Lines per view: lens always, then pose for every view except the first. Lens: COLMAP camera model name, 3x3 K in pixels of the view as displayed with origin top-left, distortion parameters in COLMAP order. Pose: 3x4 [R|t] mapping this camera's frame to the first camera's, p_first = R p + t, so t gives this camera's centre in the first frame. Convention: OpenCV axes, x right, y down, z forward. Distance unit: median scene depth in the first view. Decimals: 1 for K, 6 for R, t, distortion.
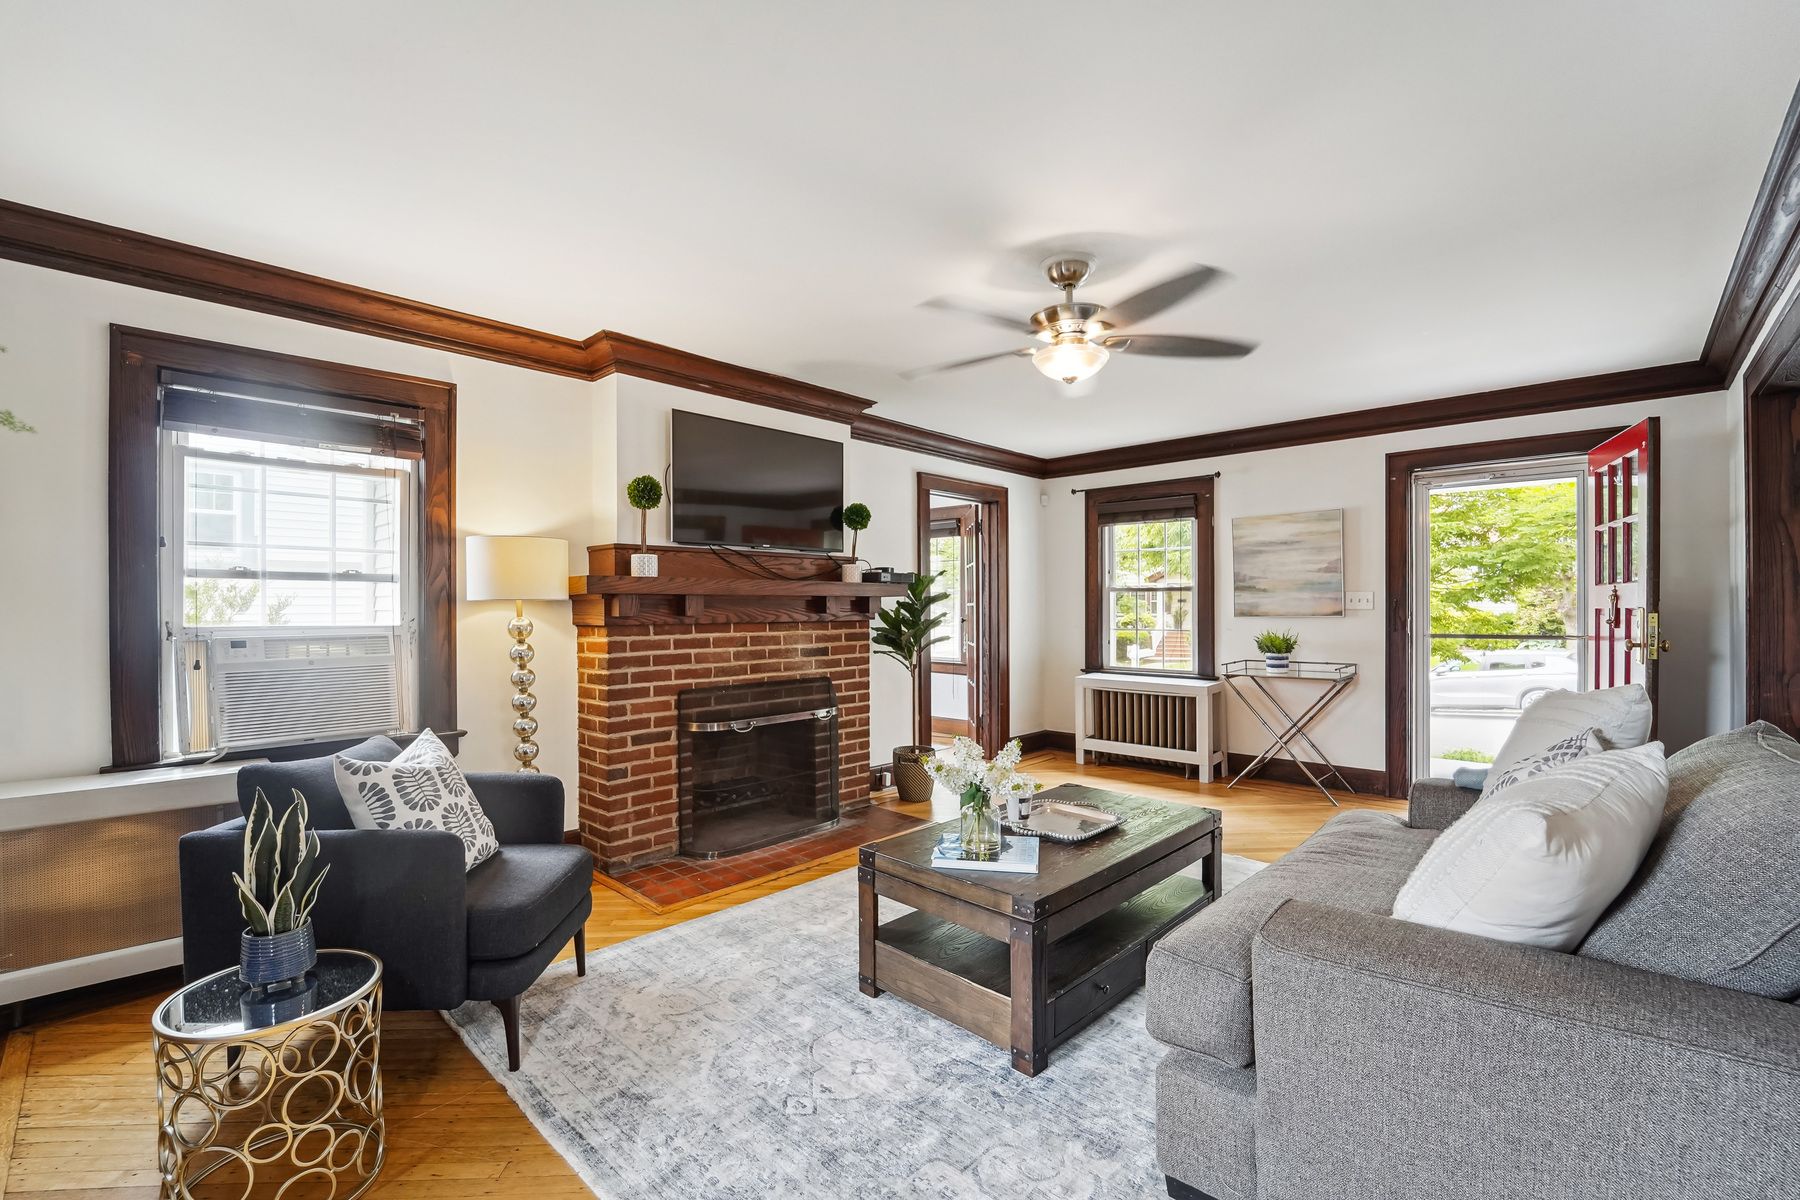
lens RADIAL K [[762.9, 0, 905.4], [0, 762.9, 607.2], [0, 0, 1]] dist [-0.013166, -0.000139]
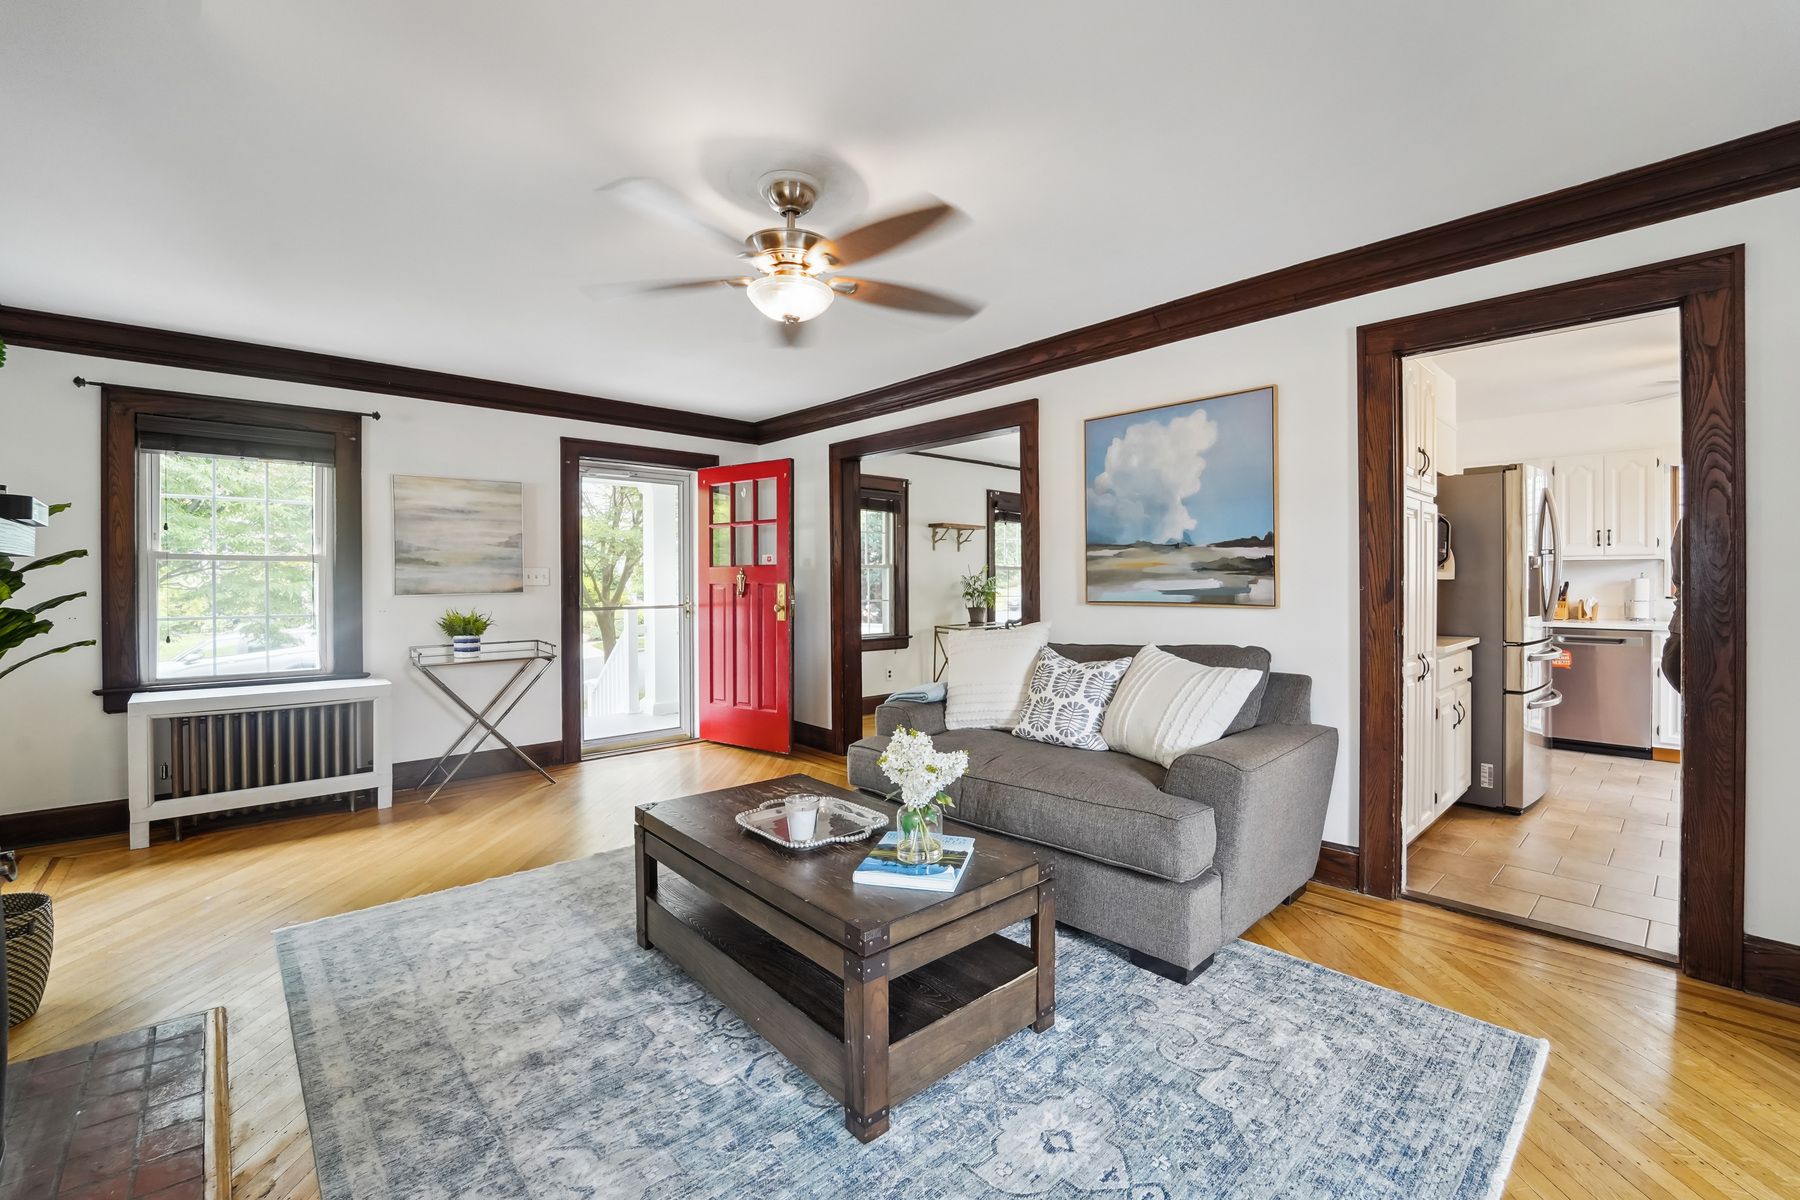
lens RADIAL K [[762.9, 0, 889.5], [0, 762.9, 589.9], [0, 0, 1]] dist [-0.013166, -0.000139]
pose [[0.095404, -0.006462, 0.995418, -0.337174], [0.004788, 0.999970, 0.006032, 0.004422], [-0.995427, 0.004190, 0.095432, 0.415316]]
